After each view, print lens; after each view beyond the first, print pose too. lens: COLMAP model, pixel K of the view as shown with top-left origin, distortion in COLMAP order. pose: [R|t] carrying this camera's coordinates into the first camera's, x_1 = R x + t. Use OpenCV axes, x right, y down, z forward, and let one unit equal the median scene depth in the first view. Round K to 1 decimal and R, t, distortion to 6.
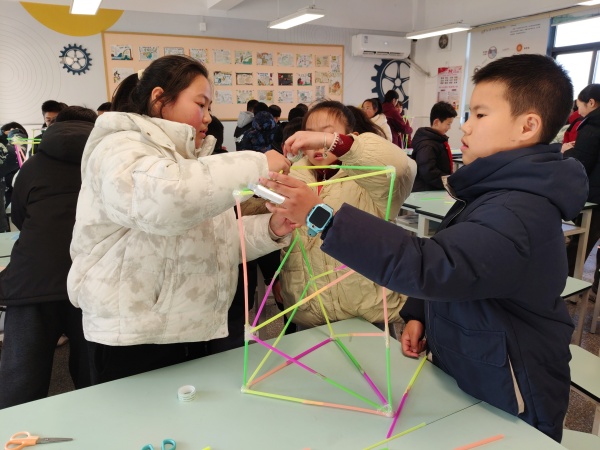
lens RADIAL K [[459.5, 0, 302.0], [0, 459.5, 227.3], [0, 0, 1]] dist [0.011128, -0.038225]
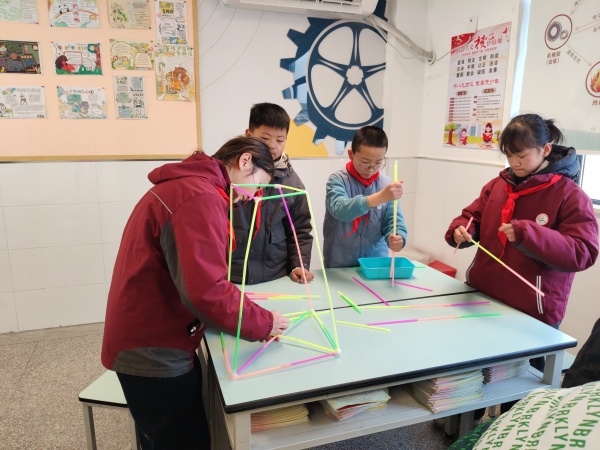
lens RADIAL K [[459.5, 0, 299.1], [0, 459.5, 227.4], [0, 0, 1]] dist [0.011128, -0.038225]
pose [[0.989296, 0.044650, -0.138921, 0.245381], [-0.051002, 0.997794, -0.042502, -0.171629], [0.136717, 0.049133, 0.989391, 0.642428]]
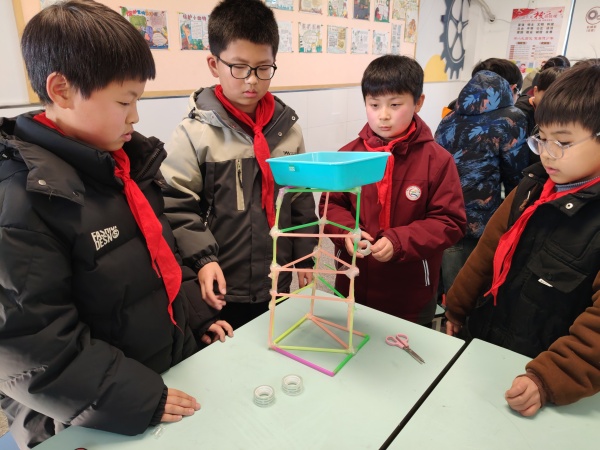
lens RADIAL K [[459.5, 0, 299.7], [0, 459.5, 222.7], [0, 0, 1]] dist [0.011128, -0.038225]
pose [[0.911675, -0.115071, 0.394471, -0.318601], [0.085184, 0.992060, 0.092521, -0.131609], [-0.401985, -0.050747, 0.914239, 0.526955]]
